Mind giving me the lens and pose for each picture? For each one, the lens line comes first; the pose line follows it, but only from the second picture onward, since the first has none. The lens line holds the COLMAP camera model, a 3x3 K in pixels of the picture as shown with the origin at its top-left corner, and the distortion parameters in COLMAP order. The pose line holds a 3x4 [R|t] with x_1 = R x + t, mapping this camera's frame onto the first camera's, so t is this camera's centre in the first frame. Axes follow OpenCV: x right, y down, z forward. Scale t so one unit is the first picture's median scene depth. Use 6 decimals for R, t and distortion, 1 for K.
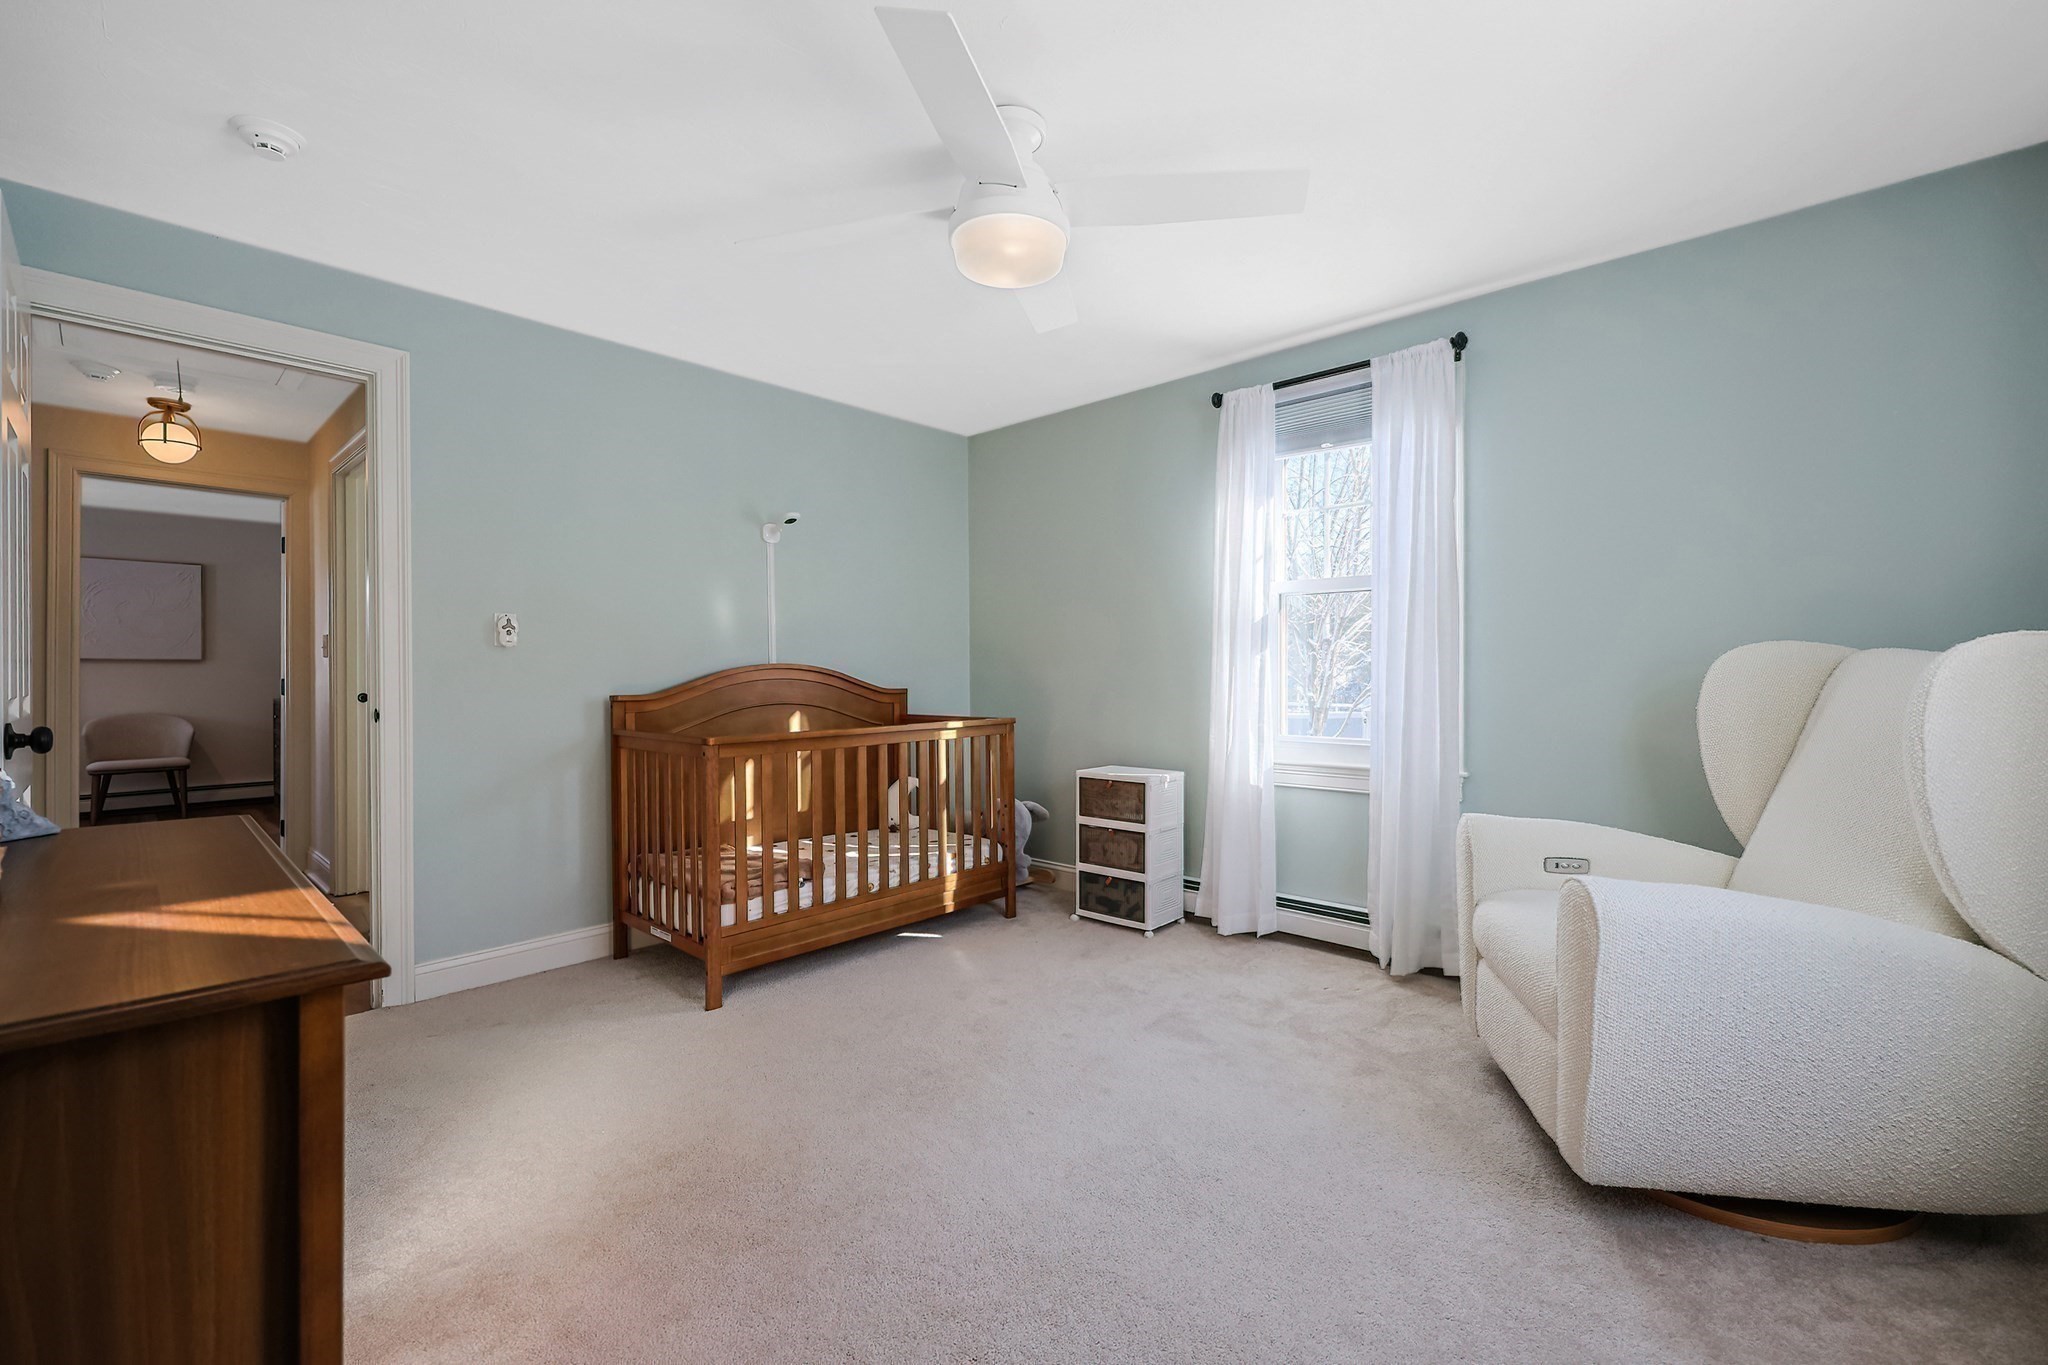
lens RADIAL K [[873.6, 0, 1026.1], [0, 873.6, 669.8], [0, 0, 1]] dist [0.000411, -0.000272]
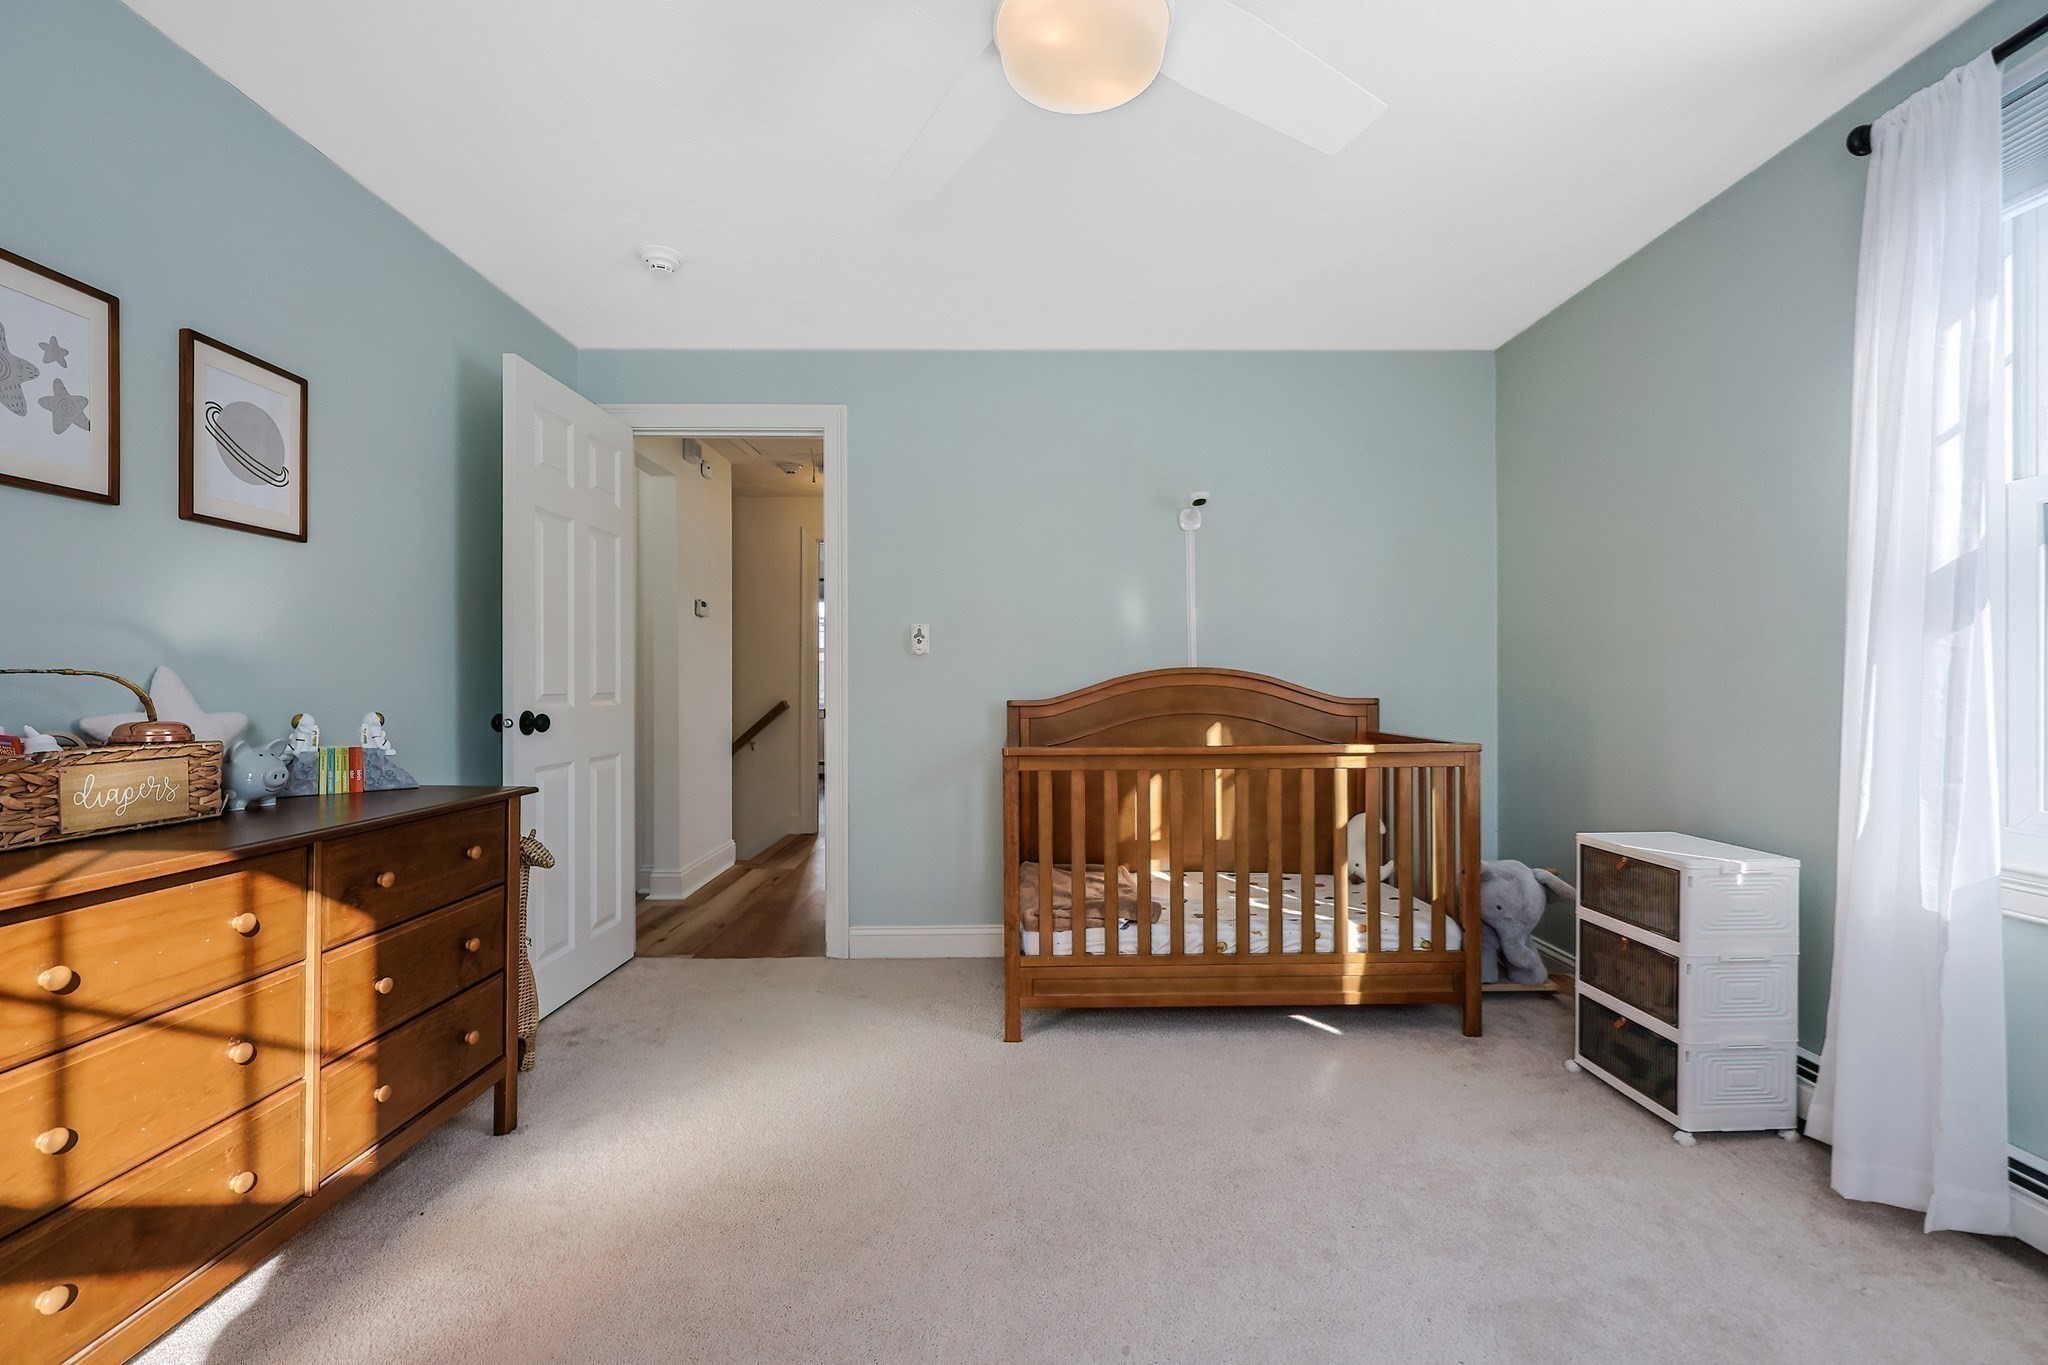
lens RADIAL K [[873.3, 0, 1028.1], [0, 873.3, 681.3], [0, 0, 1]] dist [-0.003208, -0.000921]
pose [[0.687193, 0.001605, -0.726473, 0.256736], [0.002682, 0.999985, 0.004746, 0.002393], [0.726470, -0.005210, 0.687178, 0.301846]]
